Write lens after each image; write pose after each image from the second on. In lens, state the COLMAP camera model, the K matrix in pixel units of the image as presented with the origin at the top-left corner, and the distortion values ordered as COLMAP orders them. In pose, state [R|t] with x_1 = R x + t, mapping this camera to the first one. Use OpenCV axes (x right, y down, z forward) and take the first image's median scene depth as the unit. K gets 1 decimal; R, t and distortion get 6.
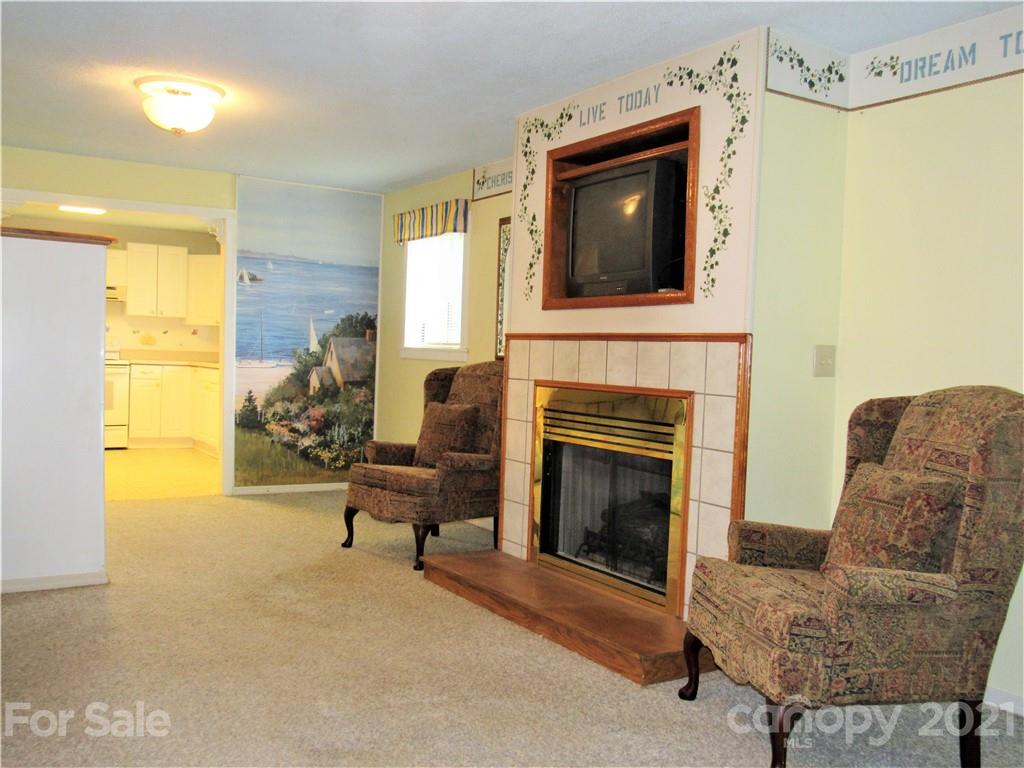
lens RADIAL K [[920.0, 0, 520.8], [0, 920.0, 381.2], [0, 0, 1]] dist [-0.003633, -0.005383]
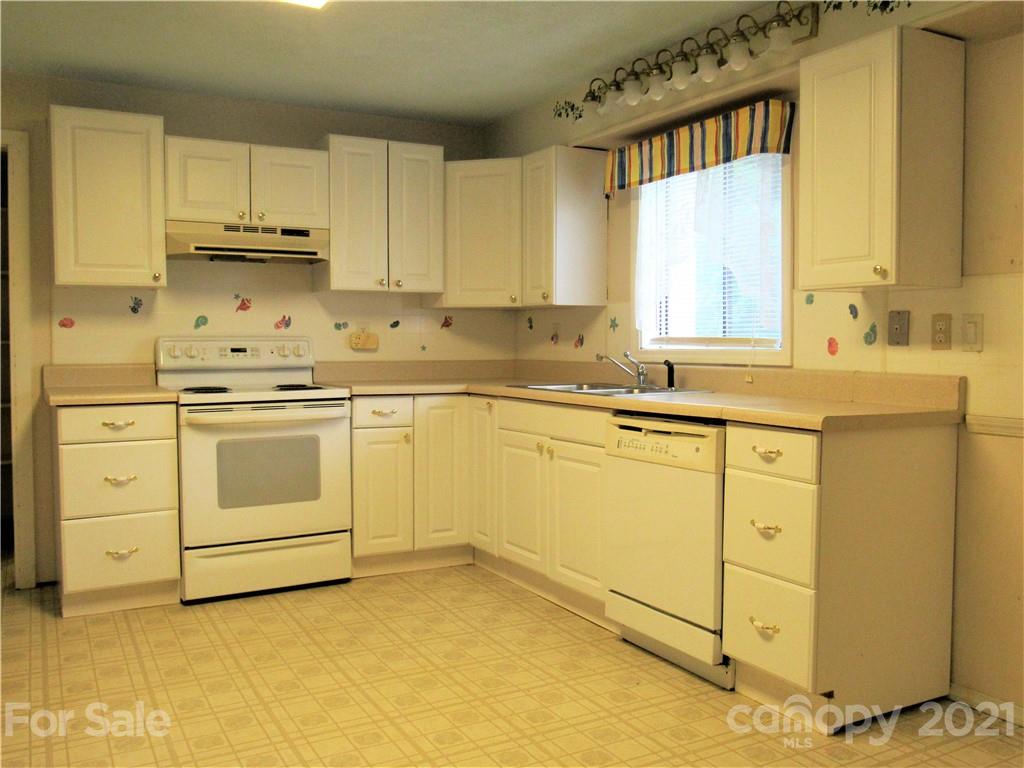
lens RADIAL K [[920.0, 0, 520.8], [0, 920.0, 381.2], [0, 0, 1]] dist [-0.003633, -0.005383]
pose [[0.996784, -0.031667, -0.073611, -0.422105], [0.032817, 0.999357, 0.014475, -0.041019], [0.073106, -0.016844, 0.997182, 0.758292]]
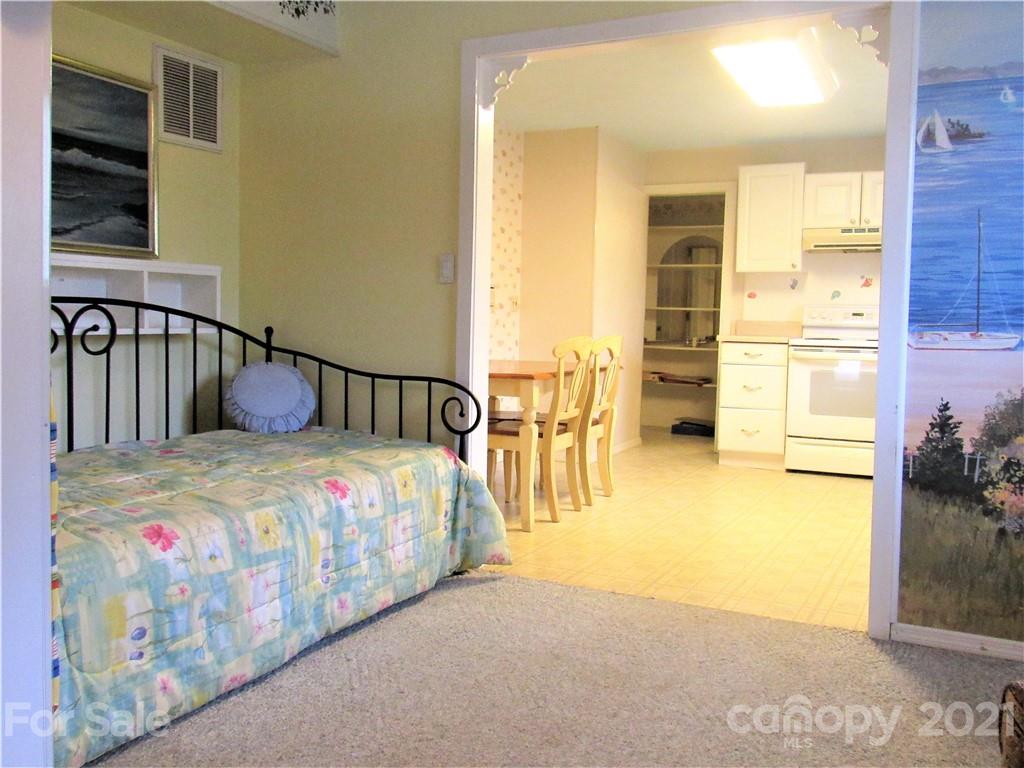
lens RADIAL K [[920.0, 0, 520.8], [0, 920.0, 381.2], [0, 0, 1]] dist [-0.003633, -0.005383]
pose [[0.518041, 0.036706, -0.854568, -0.035387], [-0.029300, 0.999254, 0.025158, -0.004934], [0.854854, 0.012006, 0.518730, 0.611990]]
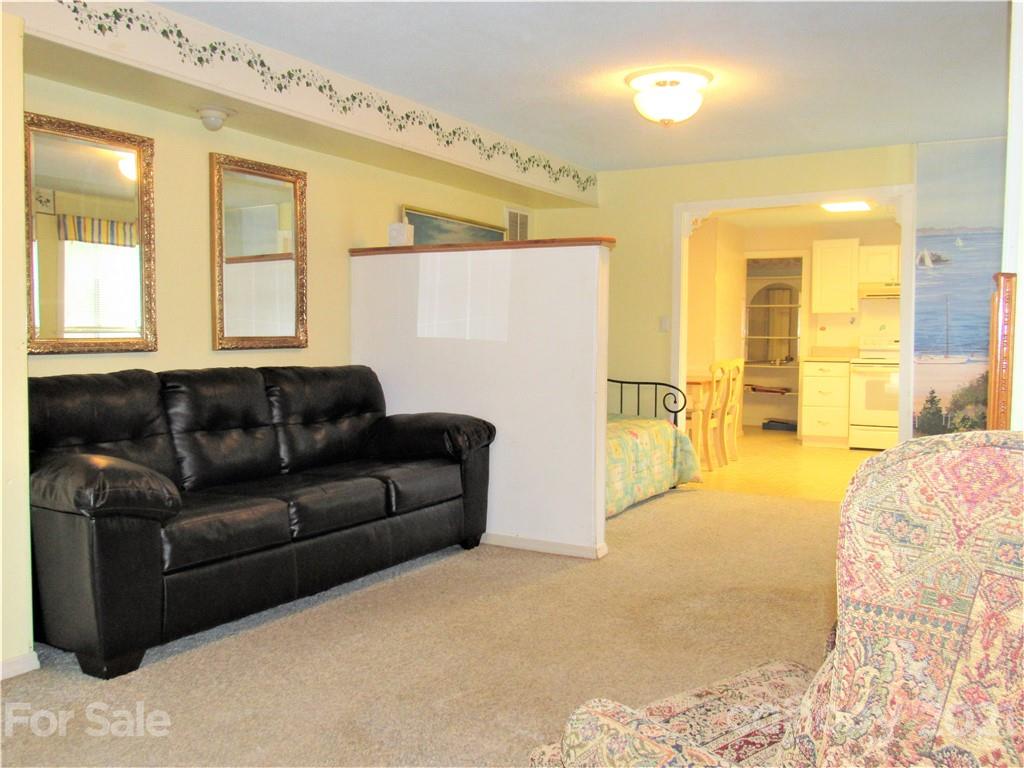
lens RADIAL K [[920.0, 0, 520.8], [0, 920.0, 381.2], [0, 0, 1]] dist [-0.003633, -0.005383]
pose [[0.471616, 0.010475, -0.881742, 0.280980], [-0.018020, 0.999835, 0.002240, 0.006633], [0.881620, 0.014833, 0.471727, 0.252459]]
